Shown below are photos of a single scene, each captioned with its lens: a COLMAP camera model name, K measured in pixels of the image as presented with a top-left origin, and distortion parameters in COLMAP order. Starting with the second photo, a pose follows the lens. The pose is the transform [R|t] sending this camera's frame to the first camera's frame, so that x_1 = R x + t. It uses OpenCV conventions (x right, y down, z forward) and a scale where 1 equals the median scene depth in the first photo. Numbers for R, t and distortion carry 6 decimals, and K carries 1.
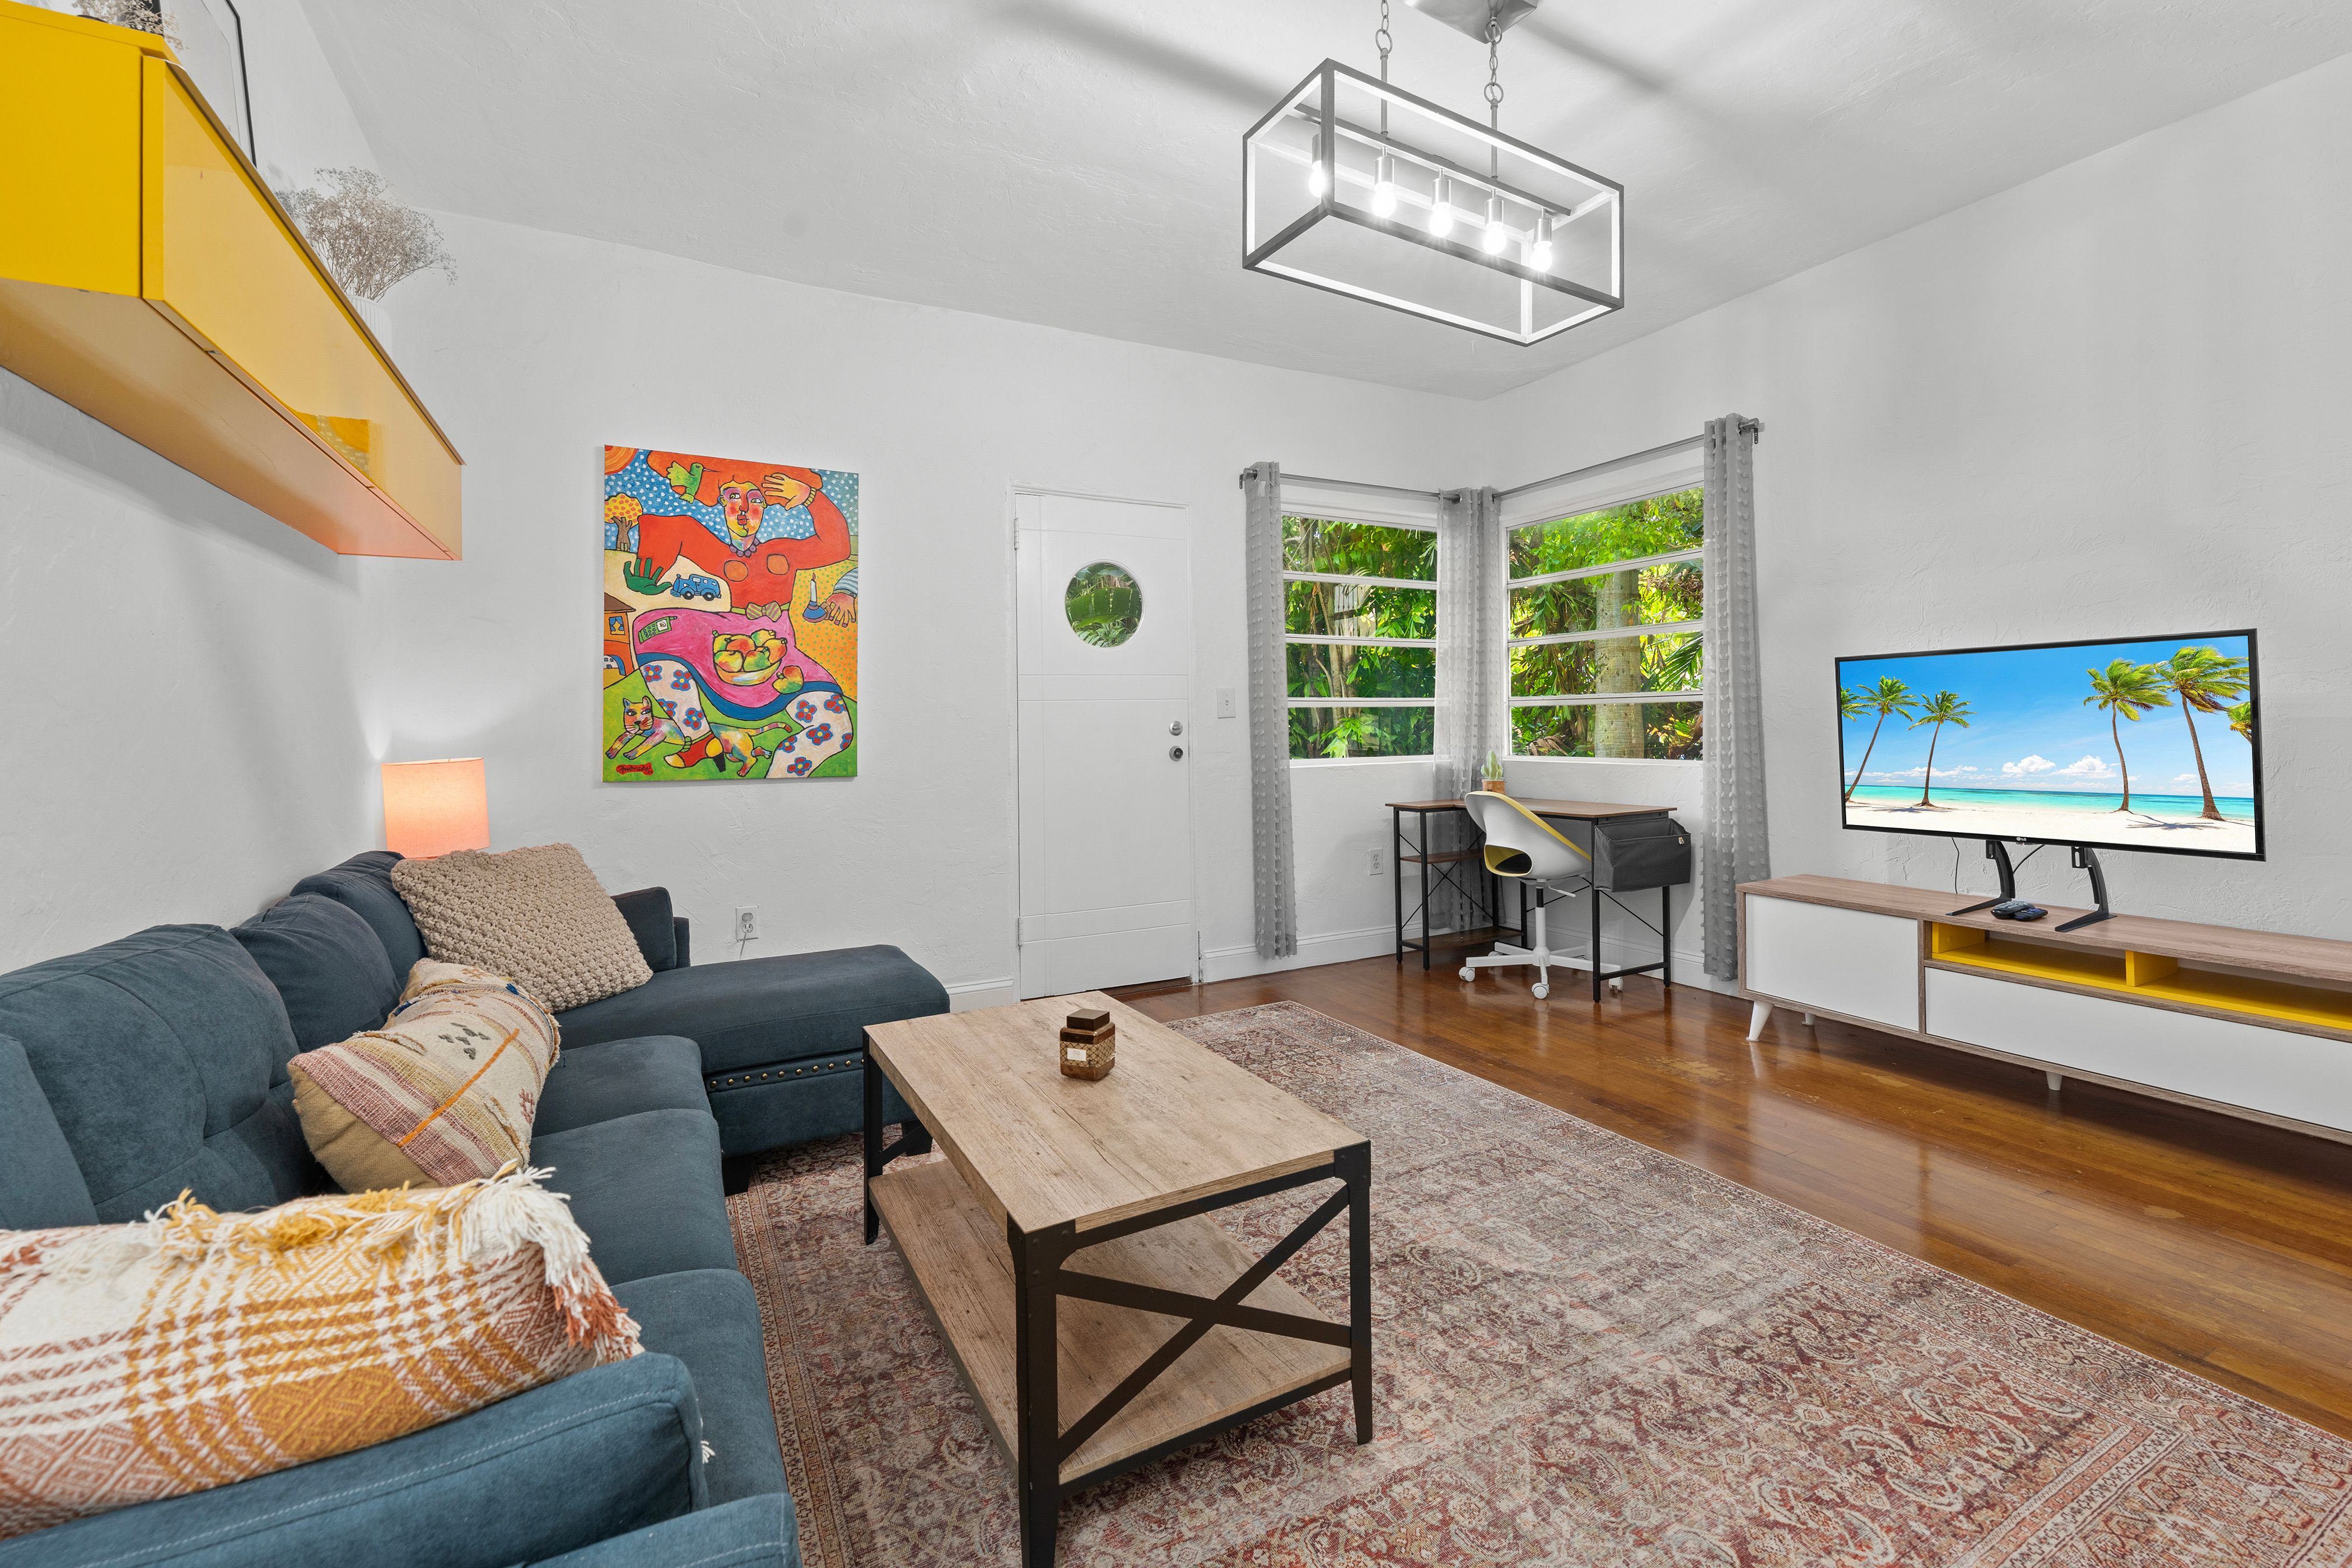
lens RADIAL K [[976.6, 0, 1195.2], [0, 976.6, 708.0], [0, 0, 1]] dist [-0.003029, 0.000606]
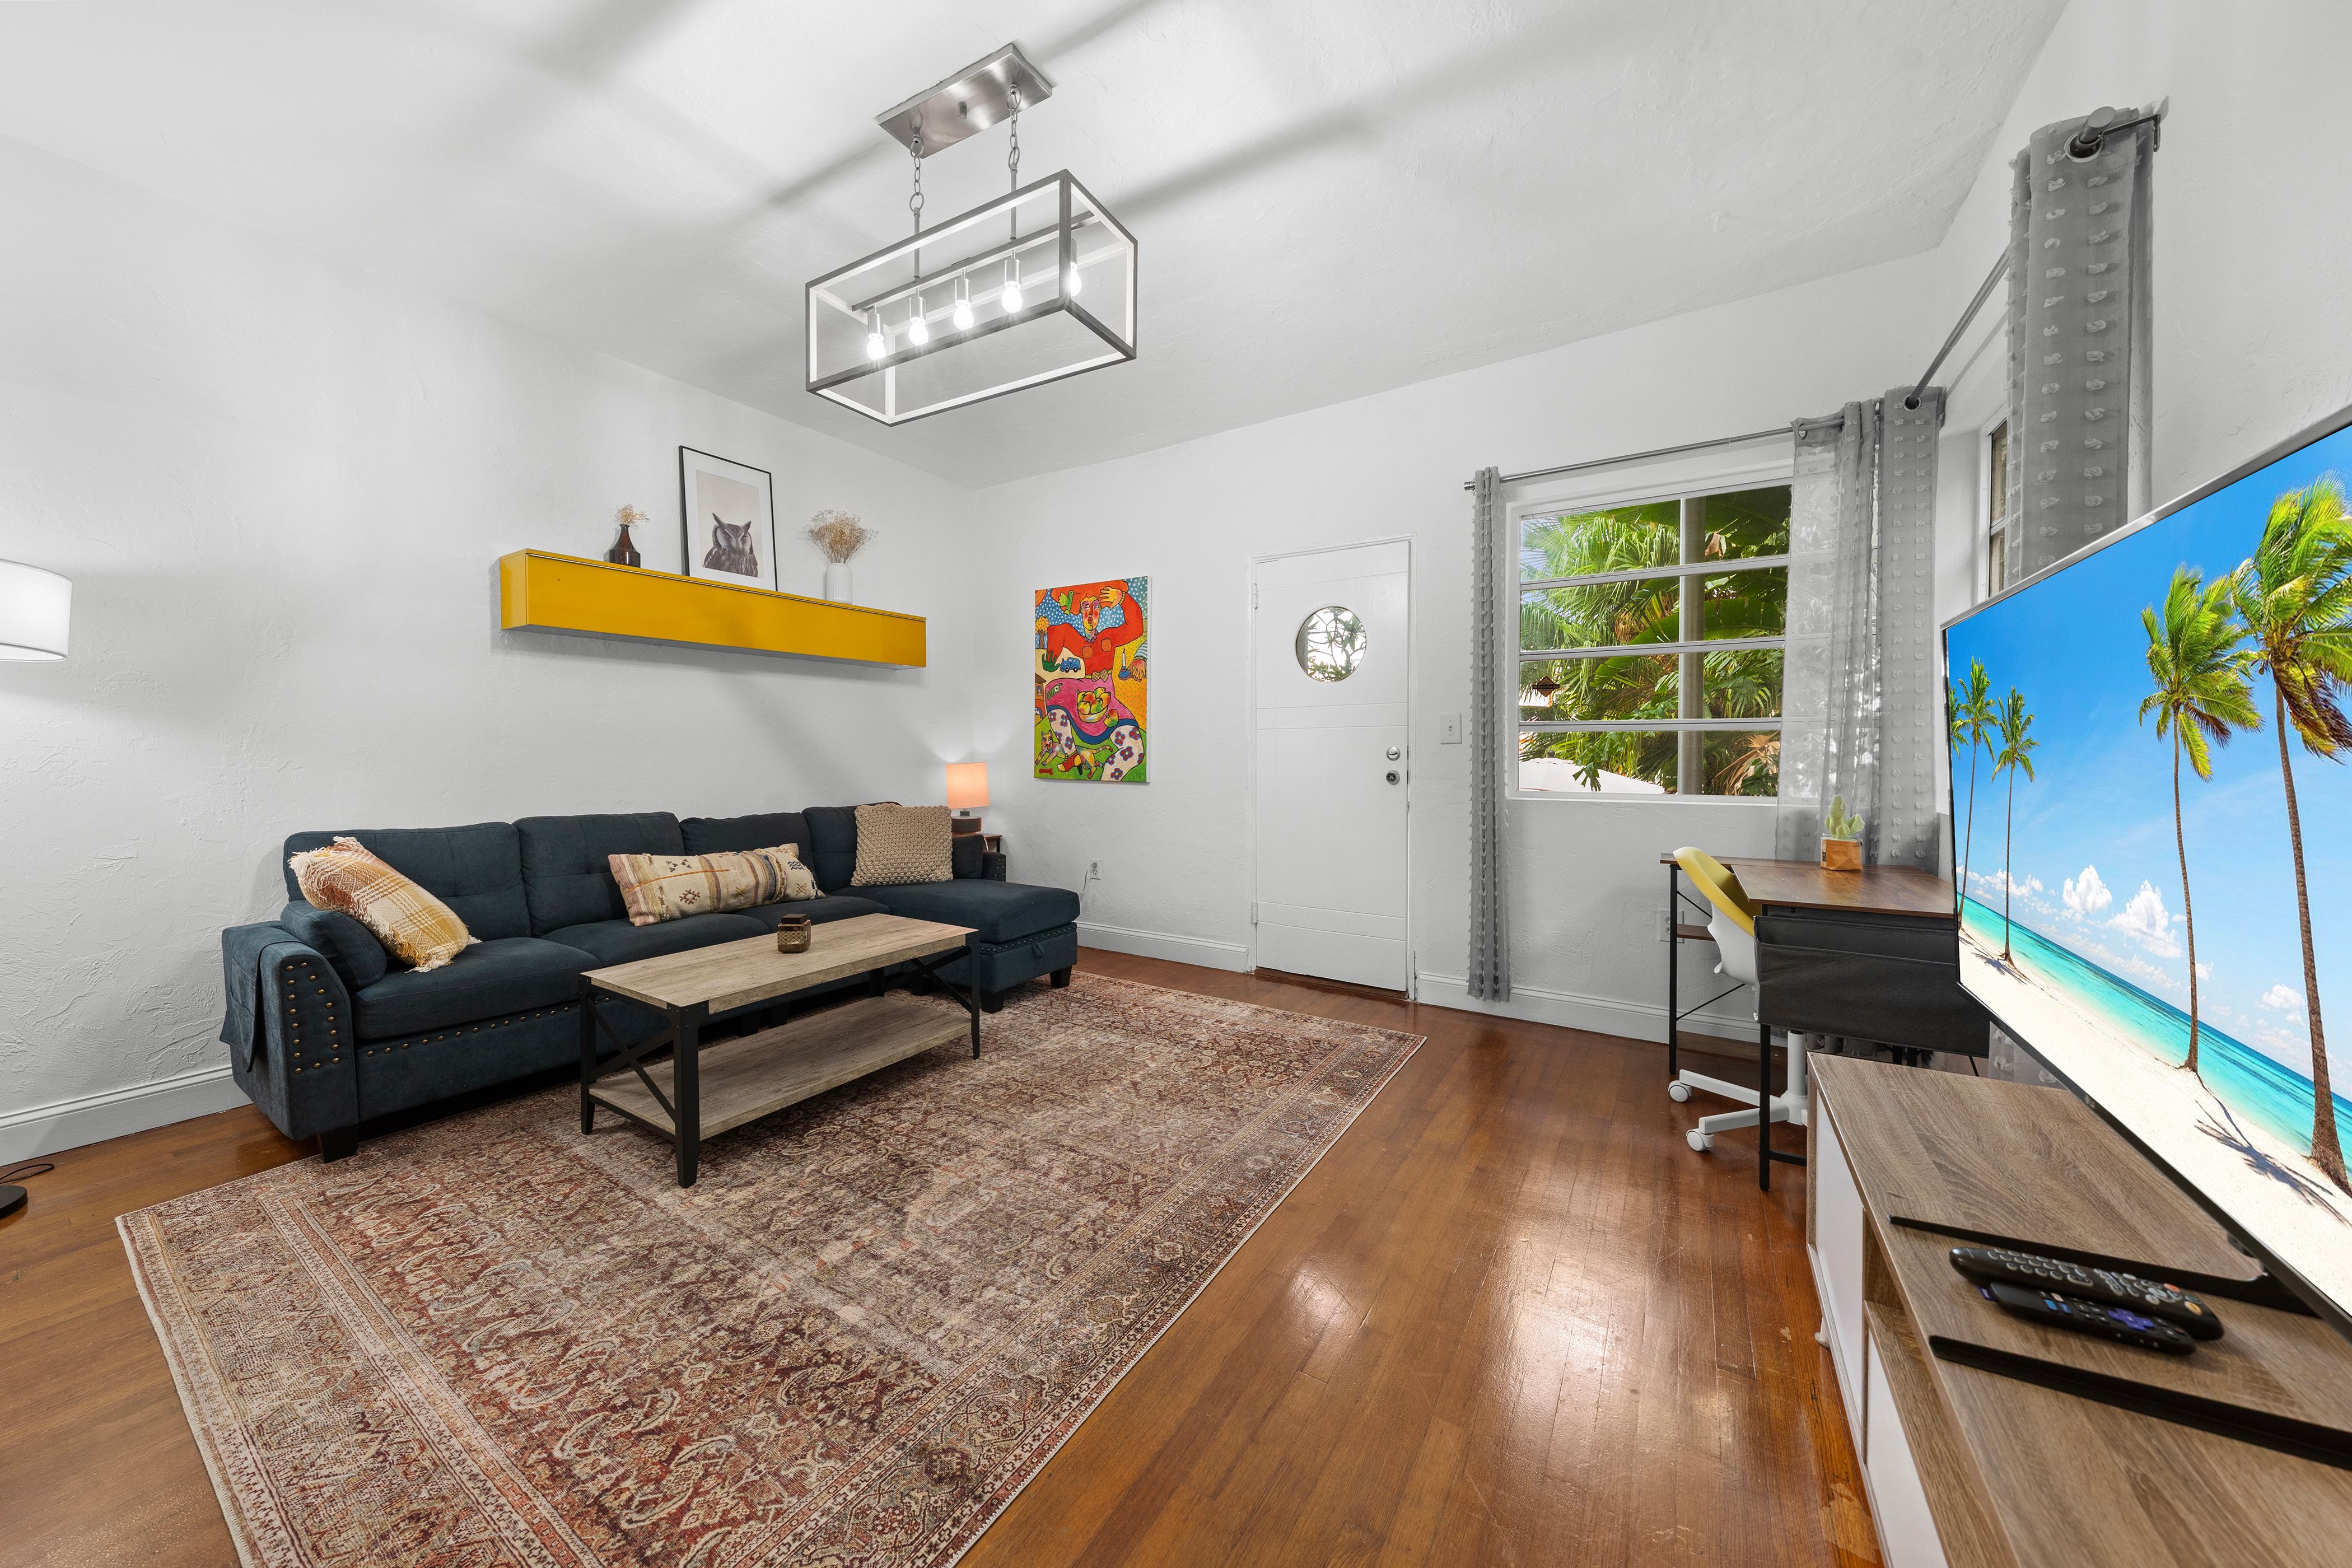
lens RADIAL K [[805.7, 0, 1195.0], [0, 805.7, 752.1], [0, 0, 1]] dist [-0.006110, 0.000289]
pose [[0.501078, 0.013170, -0.865302, 0.812356], [0.006347, 0.999801, 0.018892, 0.001746], [0.865379, -0.014958, 0.500895, 0.498969]]
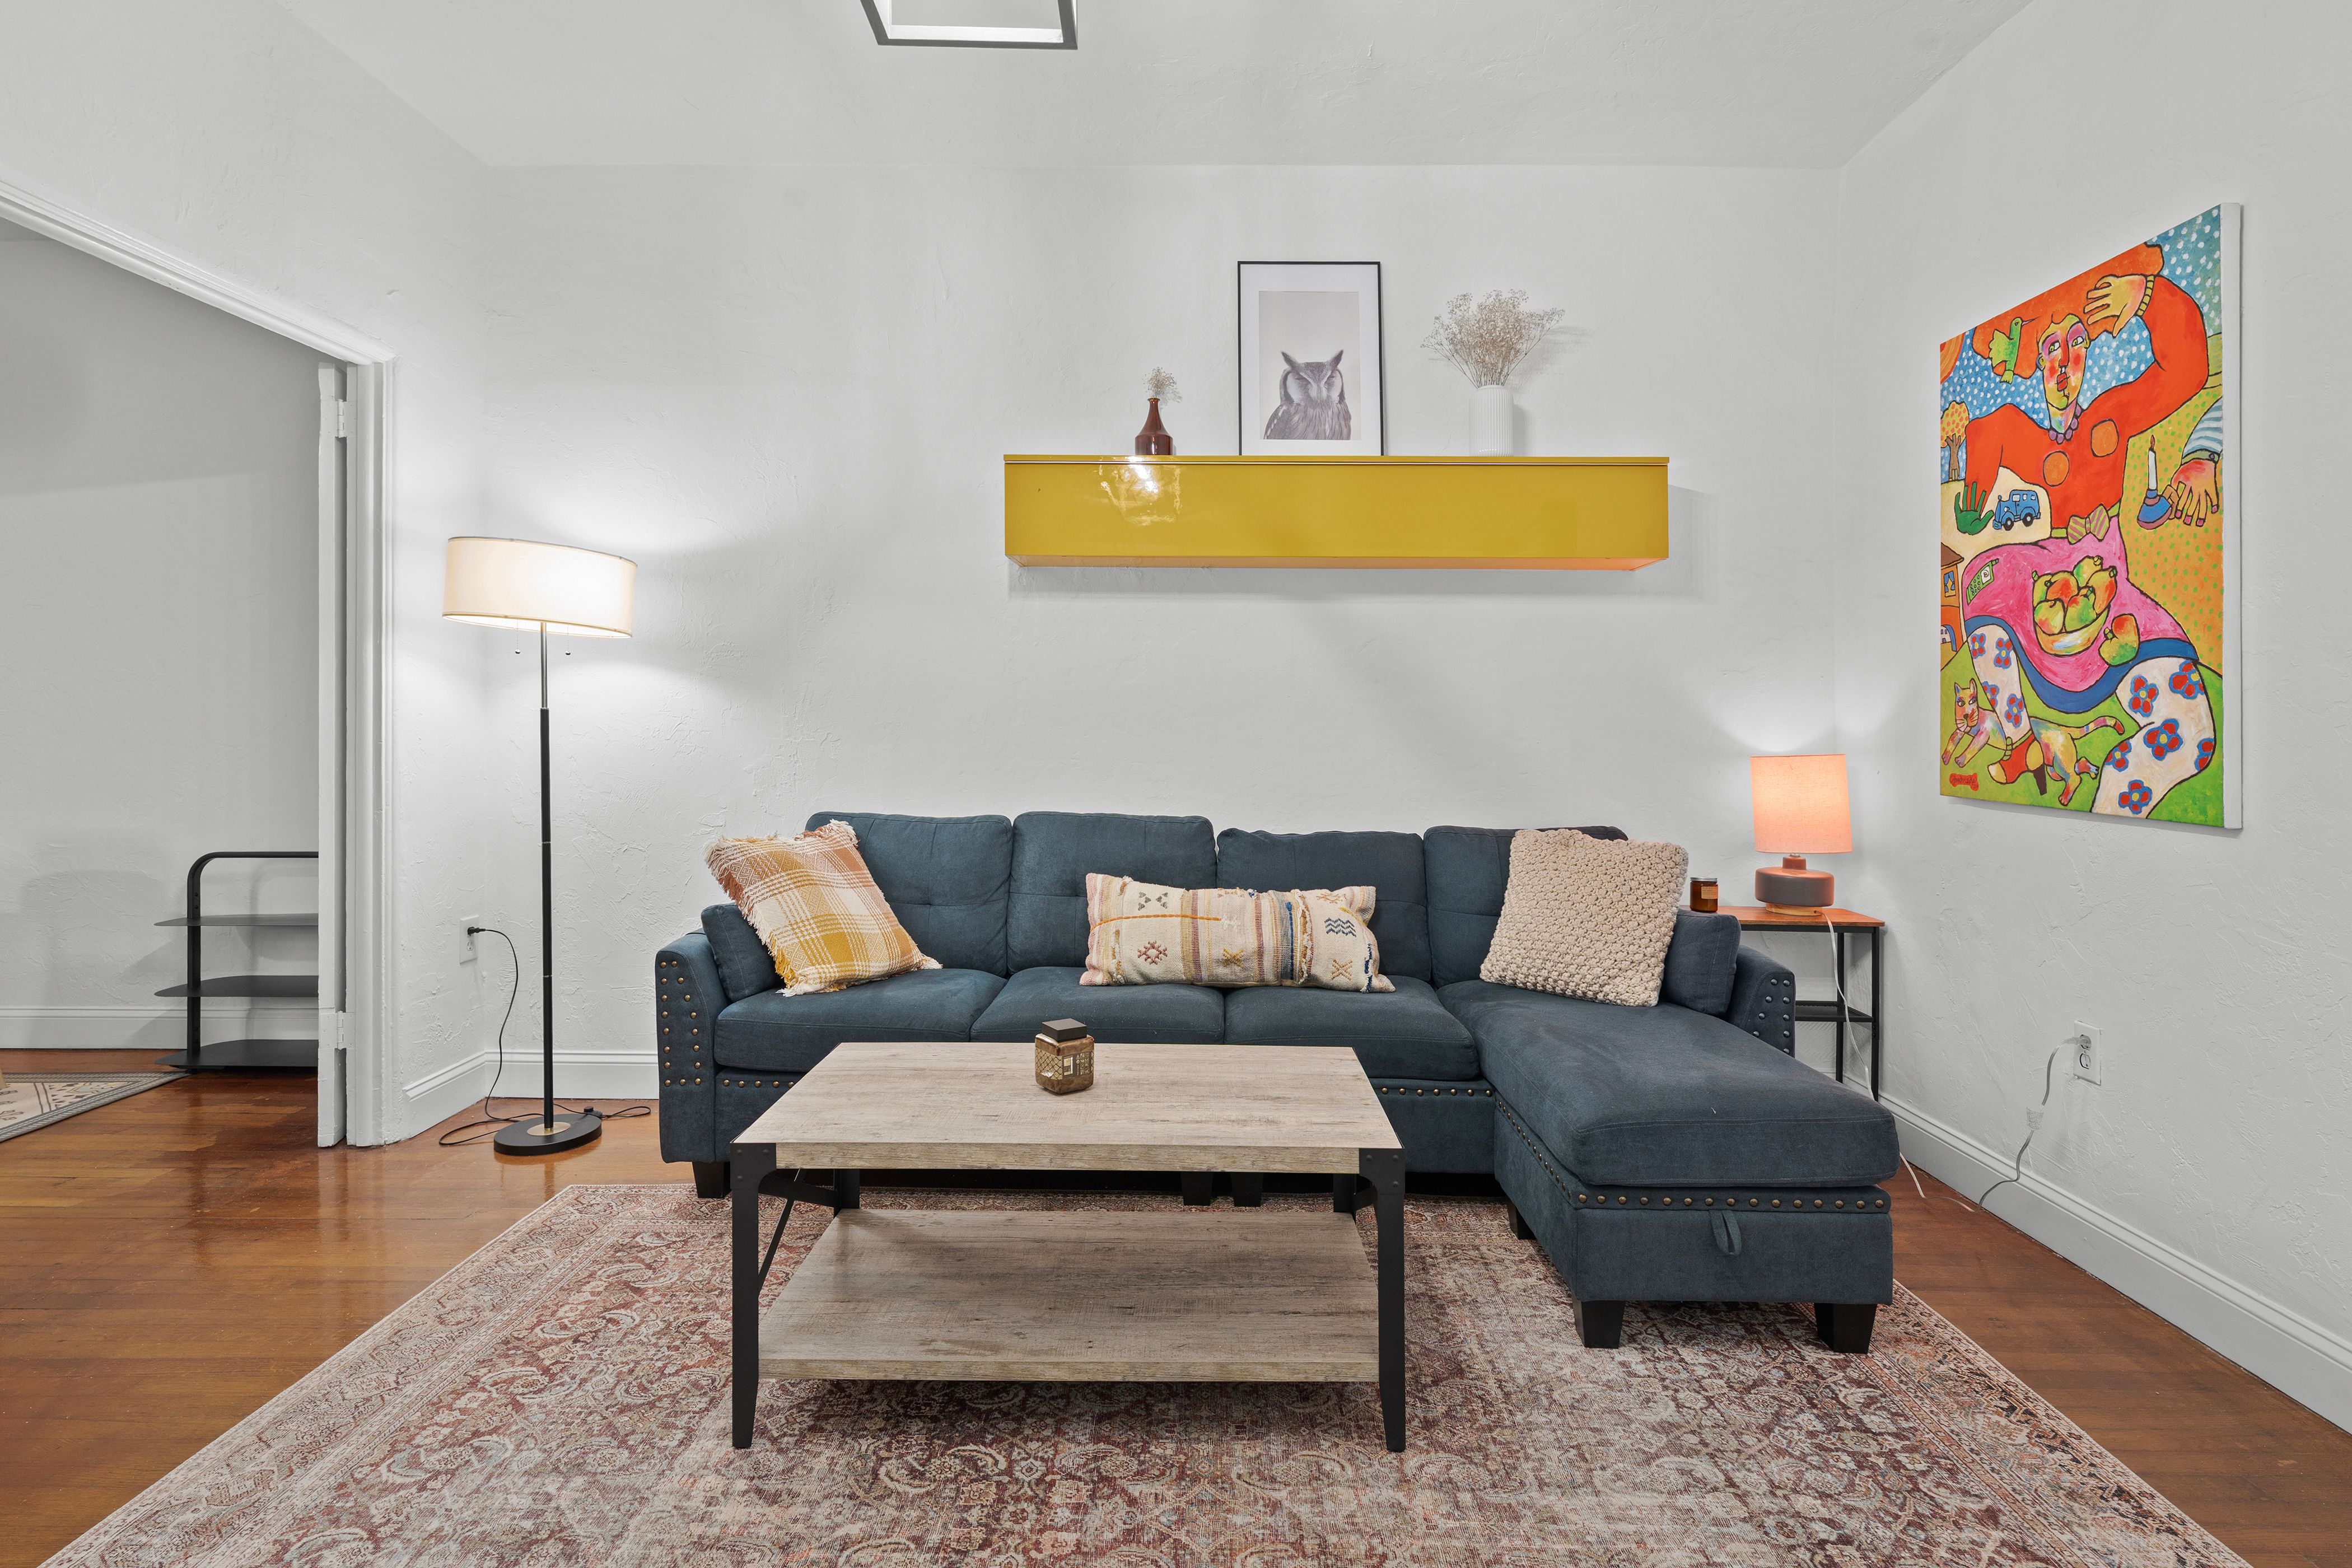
lens RADIAL K [[1194.3, 0, 1184.0], [0, 1194.3, 707.6], [0, 0, 1]] dist [-0.000739, 0.000938]
pose [[-0.490595, -0.004828, -0.871374, 0.465930], [0.010564, 0.999878, -0.011488, 0.012535], [0.871324, -0.014841, -0.490484, 0.922306]]
